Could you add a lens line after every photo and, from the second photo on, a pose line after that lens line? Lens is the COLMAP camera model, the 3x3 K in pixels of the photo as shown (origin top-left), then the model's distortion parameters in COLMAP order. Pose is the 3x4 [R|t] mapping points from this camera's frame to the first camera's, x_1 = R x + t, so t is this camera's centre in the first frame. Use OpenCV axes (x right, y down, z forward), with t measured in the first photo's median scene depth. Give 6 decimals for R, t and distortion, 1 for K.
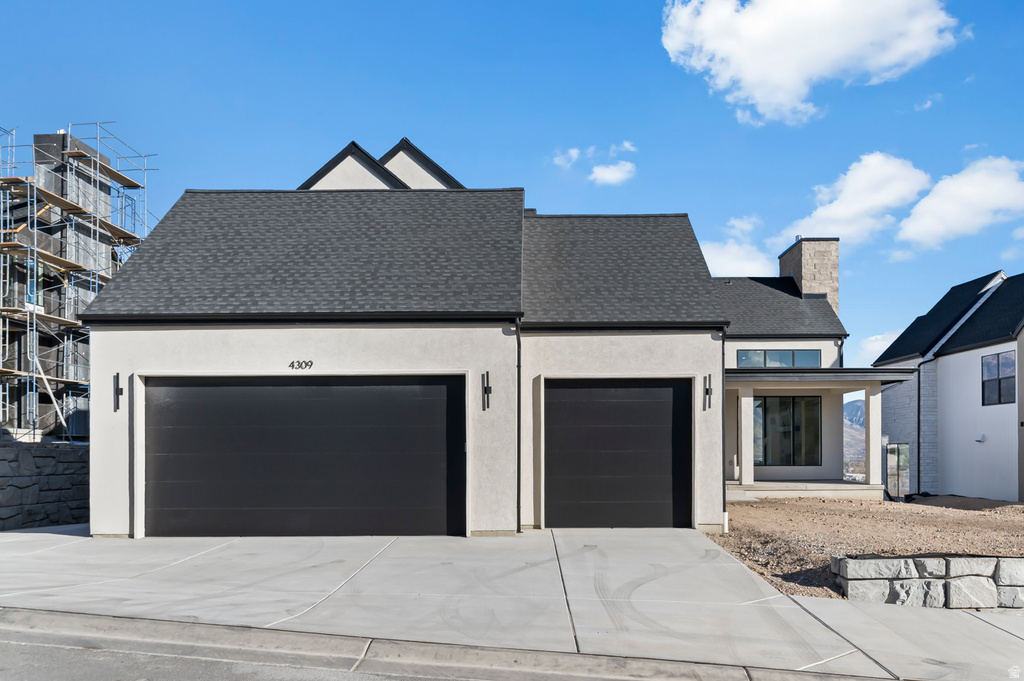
lens RADIAL K [[752.9, 0, 513.9], [0, 752.9, 356.3], [0, 0, 1]] dist [0.002530, 0.002432]
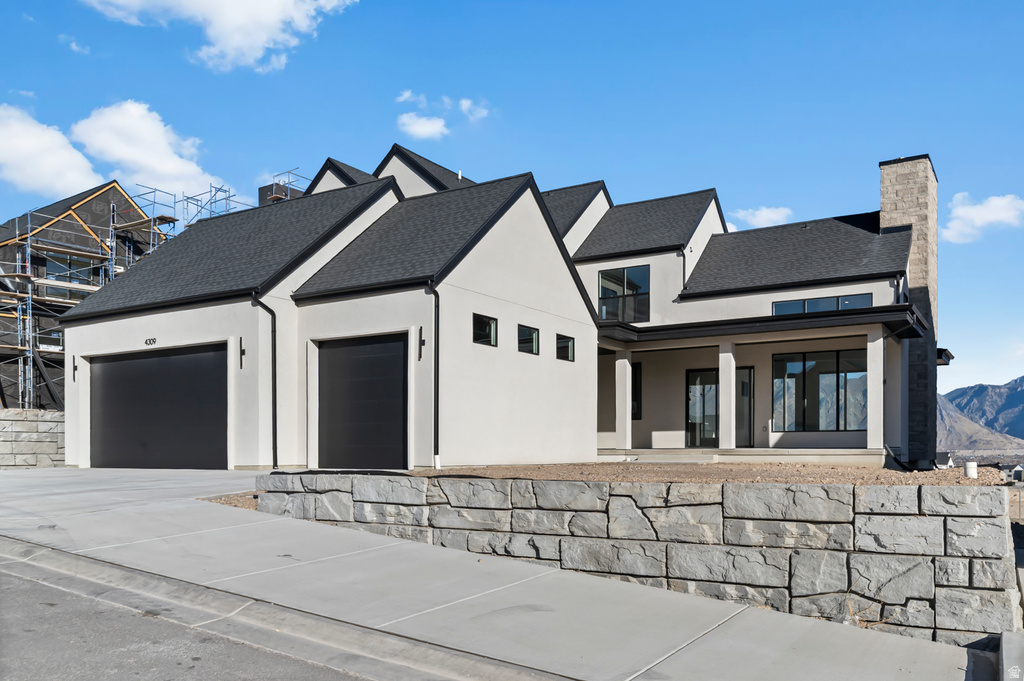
lens RADIAL K [[765.6, 0, 512.0], [0, 765.6, 340.5], [0, 0, 1]] dist [-0.003996, -0.001371]
pose [[0.866349, -0.065371, -0.495143, 0.905197], [0.060431, 0.997834, -0.026003, 0.079315], [0.495770, -0.007395, 0.868422, 0.117867]]
